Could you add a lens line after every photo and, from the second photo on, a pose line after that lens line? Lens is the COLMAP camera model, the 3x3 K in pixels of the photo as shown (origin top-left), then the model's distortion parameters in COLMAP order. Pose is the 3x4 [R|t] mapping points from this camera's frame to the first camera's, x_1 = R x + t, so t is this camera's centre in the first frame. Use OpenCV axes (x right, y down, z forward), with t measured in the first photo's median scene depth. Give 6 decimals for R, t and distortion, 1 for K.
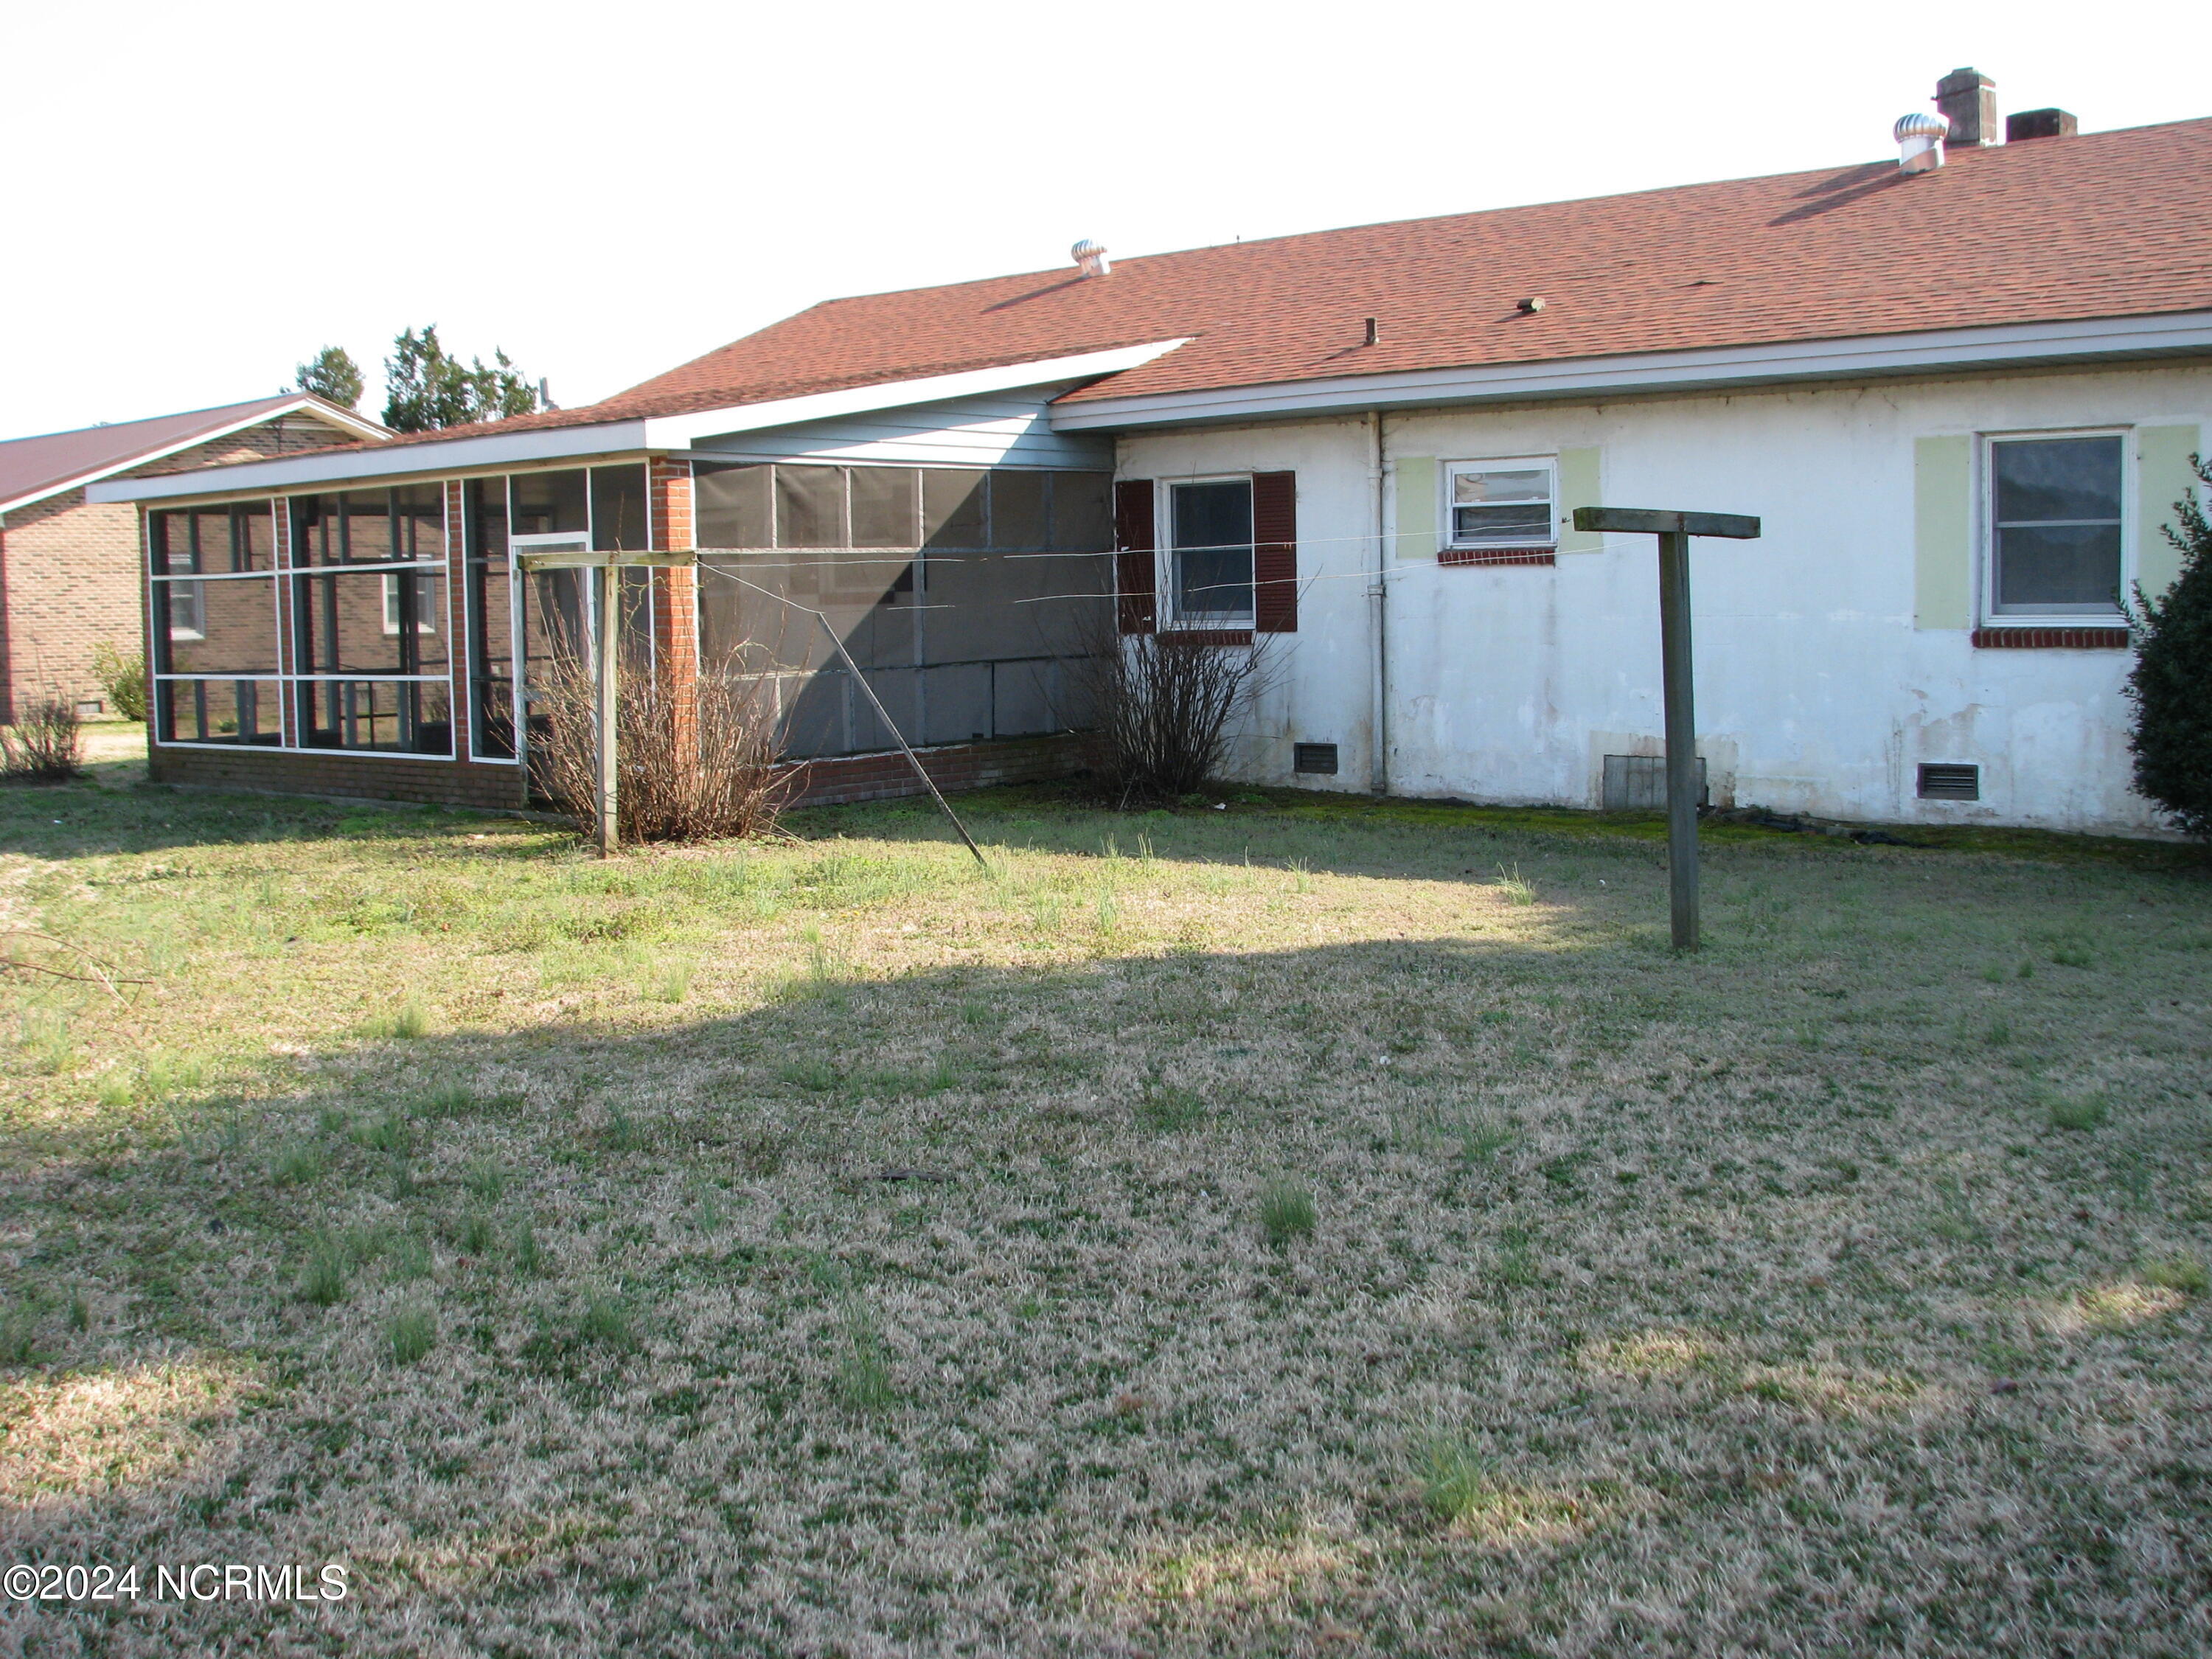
lens RADIAL K [[2373.8, 0, 1106.0], [0, 2373.8, 829.5], [0, 0, 1]] dist [-0.196055, 0.250927]
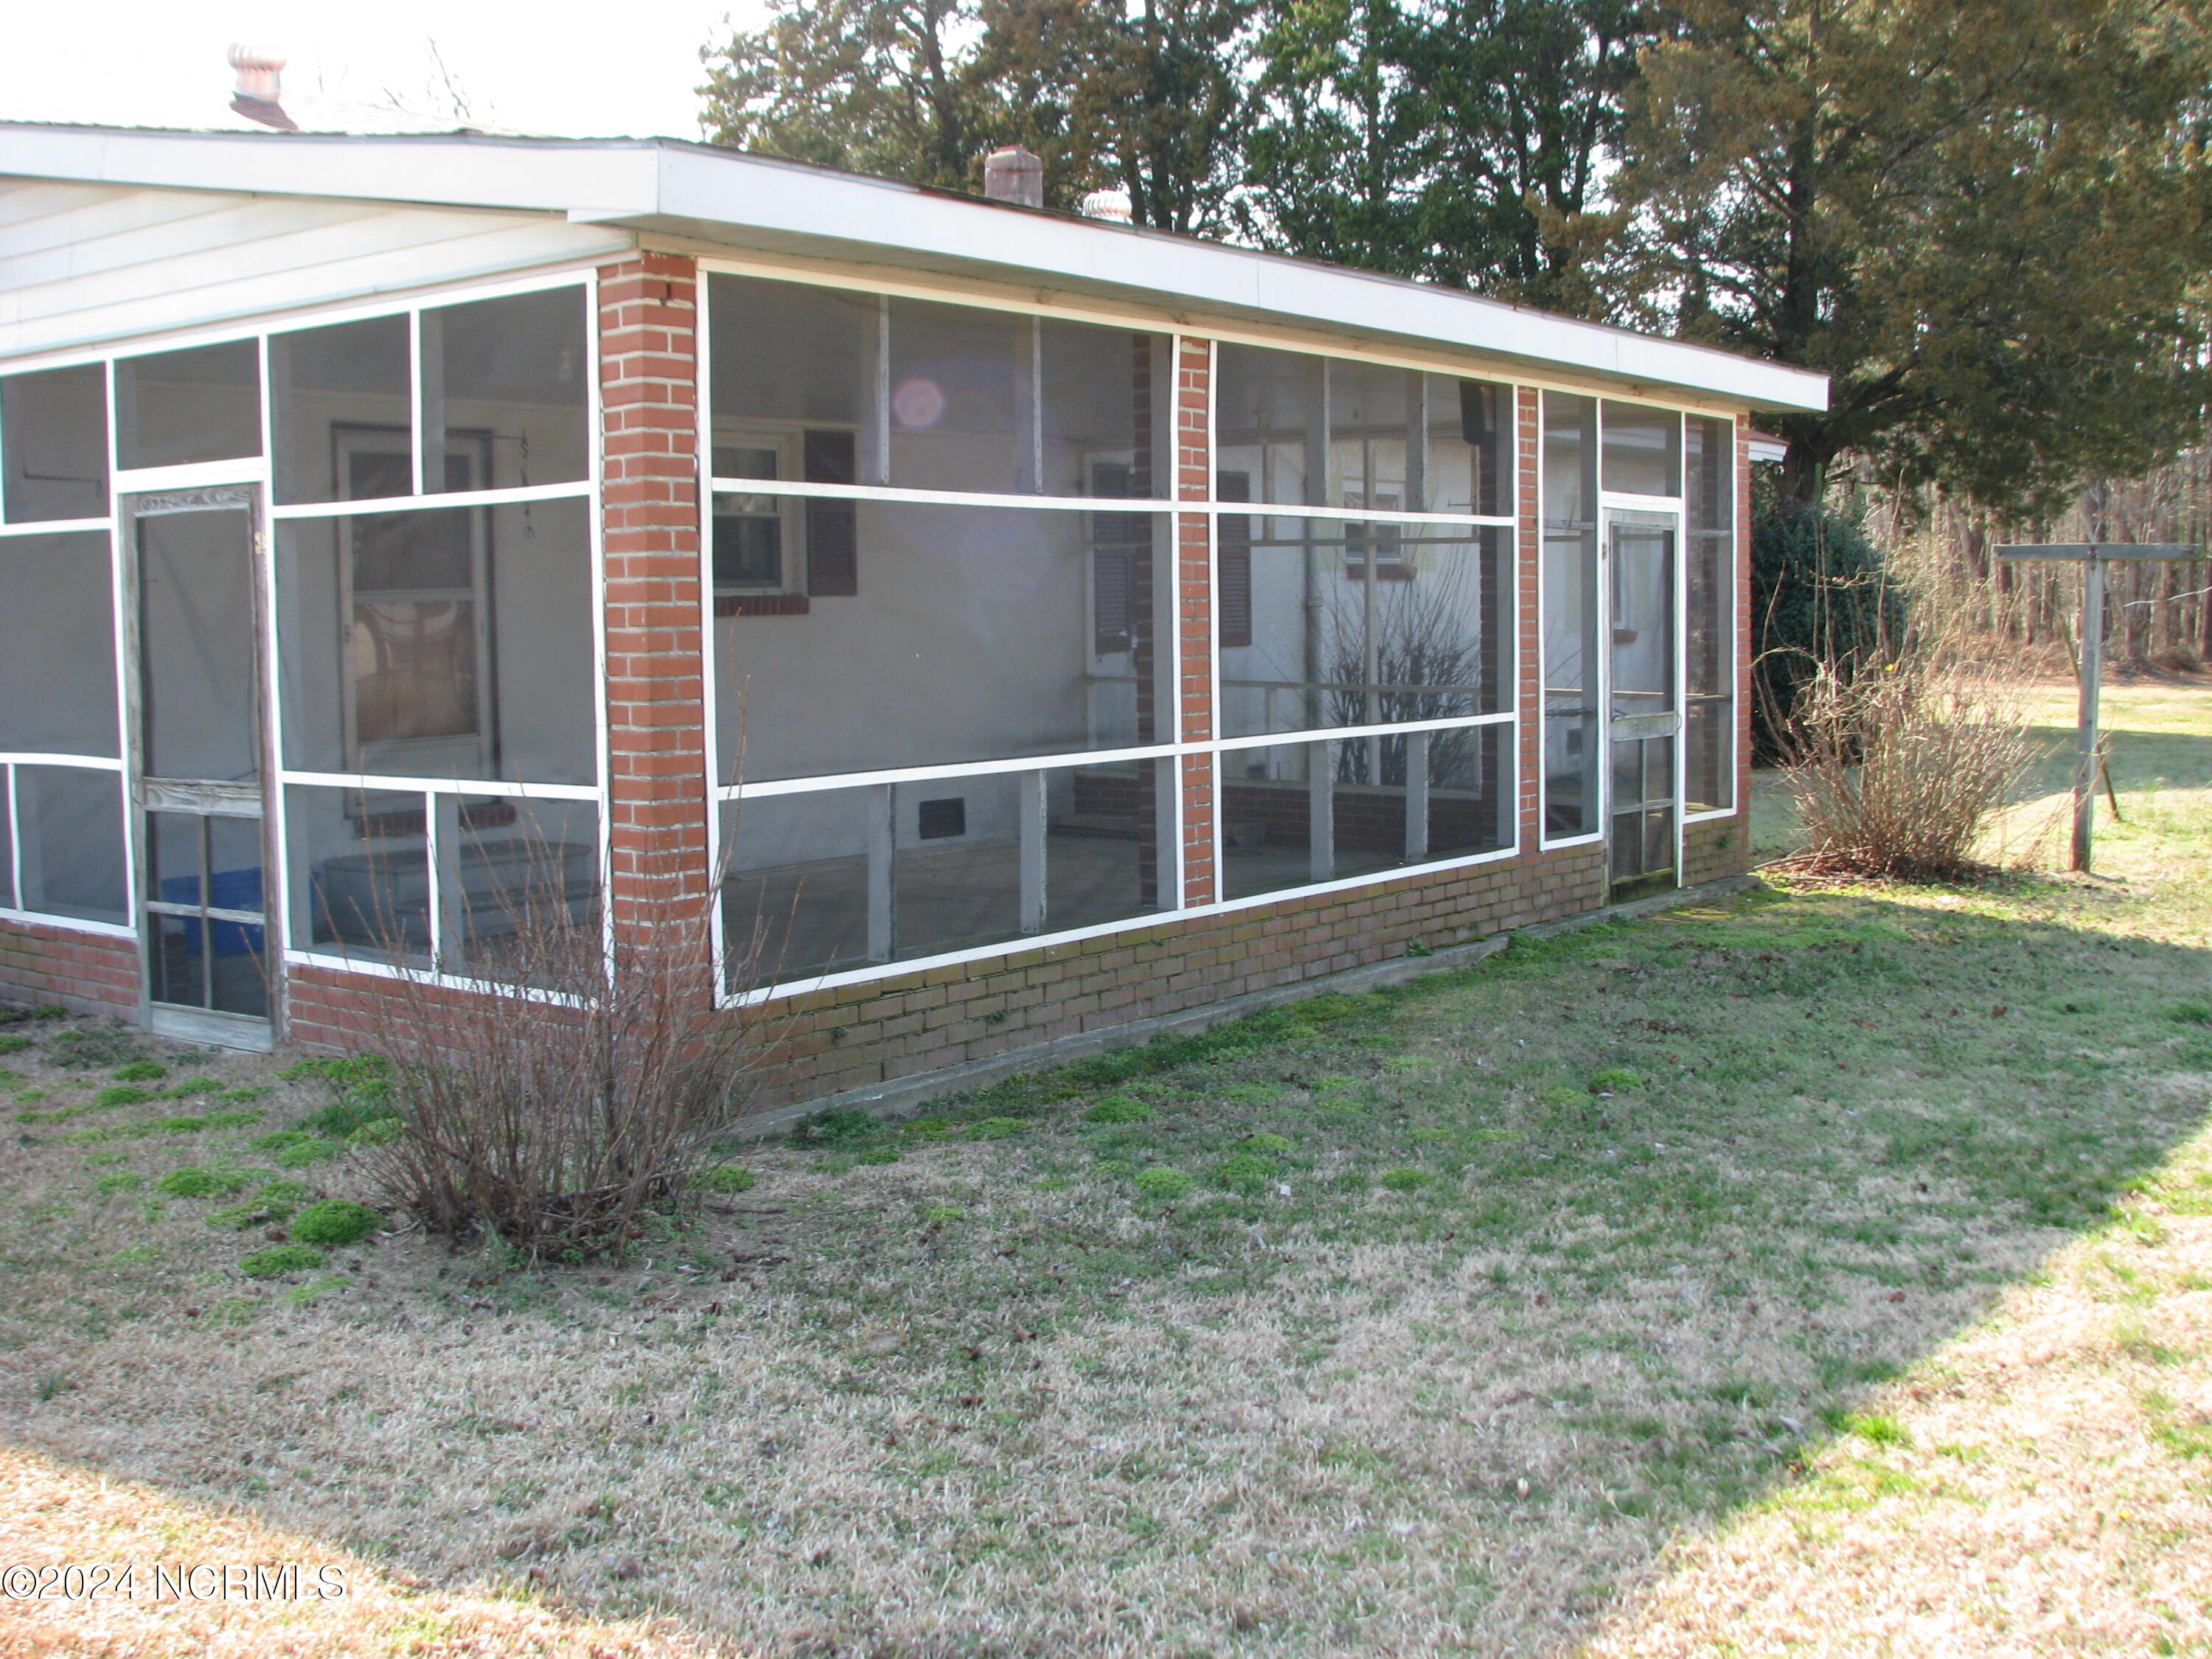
lens RADIAL K [[2373.8, 0, 1106.0], [0, 2373.8, 829.5], [0, 0, 1]] dist [-0.196055, 0.250927]
pose [[-0.037630, -0.069806, 0.996851, -0.803443], [0.114136, 0.990729, 0.073686, -0.084781], [-0.992752, 0.116549, -0.029314, 1.033519]]
